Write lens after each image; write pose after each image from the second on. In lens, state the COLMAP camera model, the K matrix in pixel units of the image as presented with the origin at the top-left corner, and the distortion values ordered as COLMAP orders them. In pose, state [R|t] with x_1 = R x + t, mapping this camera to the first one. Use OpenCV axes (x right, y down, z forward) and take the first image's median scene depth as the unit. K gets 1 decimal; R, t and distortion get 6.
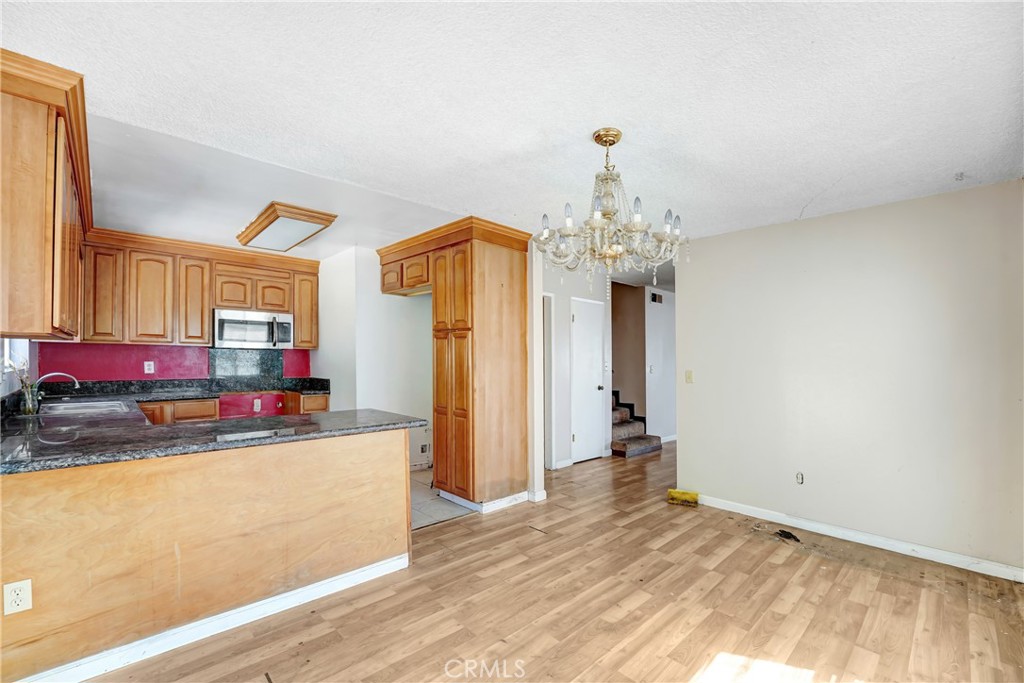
lens RADIAL K [[422.0, 0, 509.9], [0, 422.0, 360.3], [0, 0, 1]] dist [-0.011785, -0.000140]
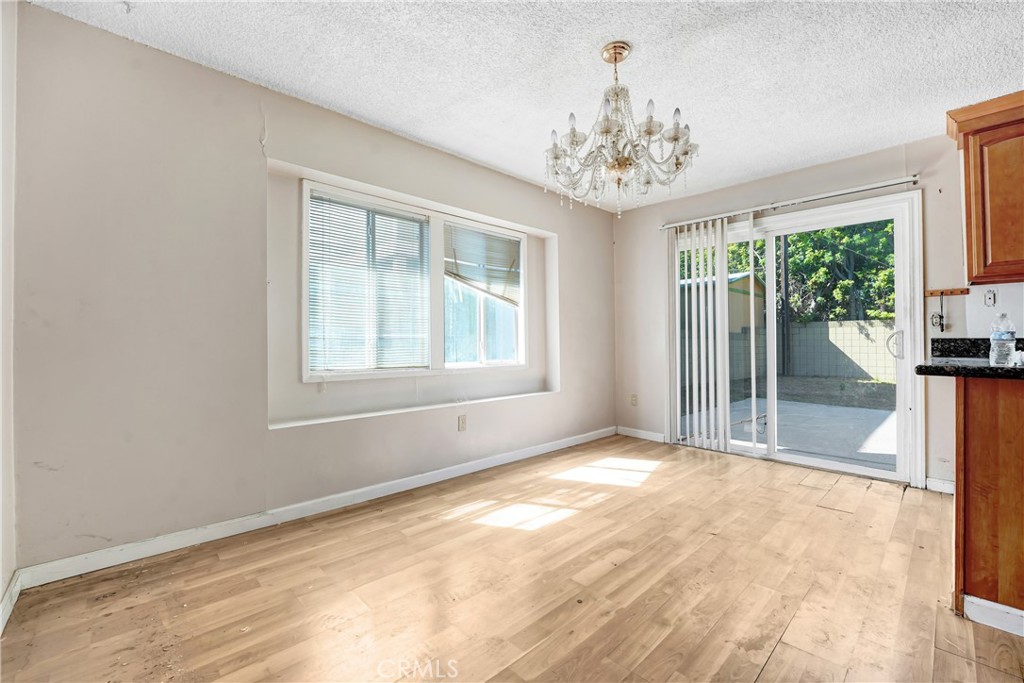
lens RADIAL K [[435.9, 0, 522.9], [0, 435.9, 341.0], [0, 0, 1]] dist [-0.015214, -0.000025]
pose [[-0.999285, -0.010668, -0.036262, 0.414275], [-0.010363, 0.999909, -0.008610, 0.114909], [0.036350, -0.008228, -0.999305, 1.617096]]
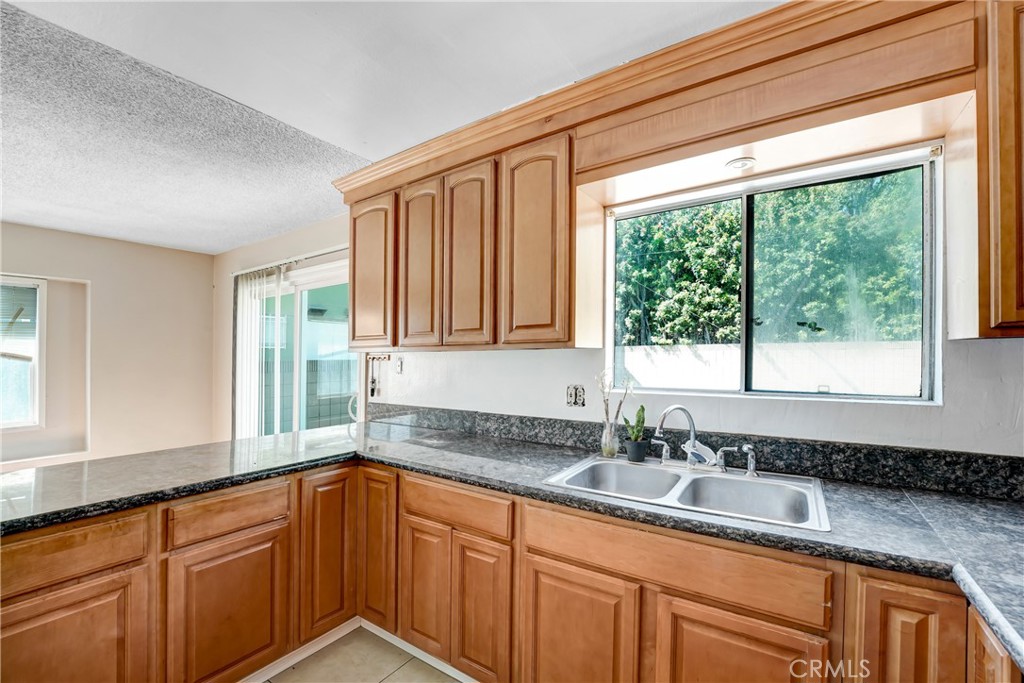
lens RADIAL K [[422.0, 0, 509.9], [0, 422.0, 360.3], [0, 0, 1]] dist [-0.011785, -0.000140]
pose [[-0.973359, -0.001689, -0.229281, -0.905539], [-0.001694, 0.999999, -0.000174, -0.036984], [0.229281, 0.000219, -0.973360, 1.714426]]
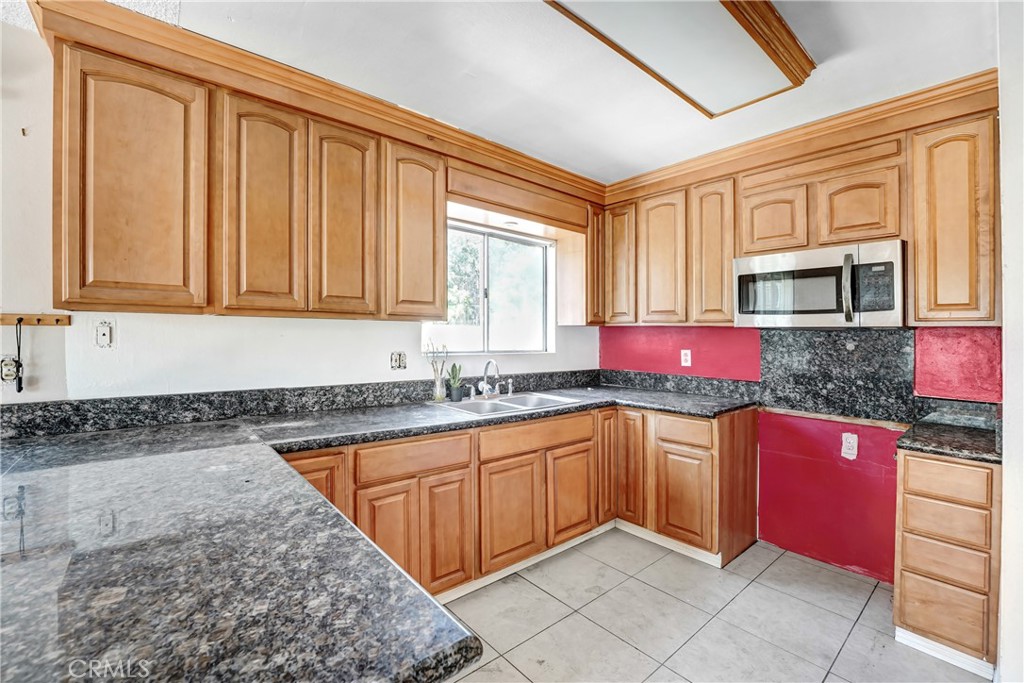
lens RADIAL K [[435.9, 0, 522.9], [0, 435.9, 341.0], [0, 0, 1]] dist [-0.015214, -0.000025]
pose [[-0.038265, 0.004970, -0.999255, -0.182654], [-0.010365, 0.999932, 0.005370, -0.022125], [0.999214, 0.010562, -0.038211, 1.247937]]
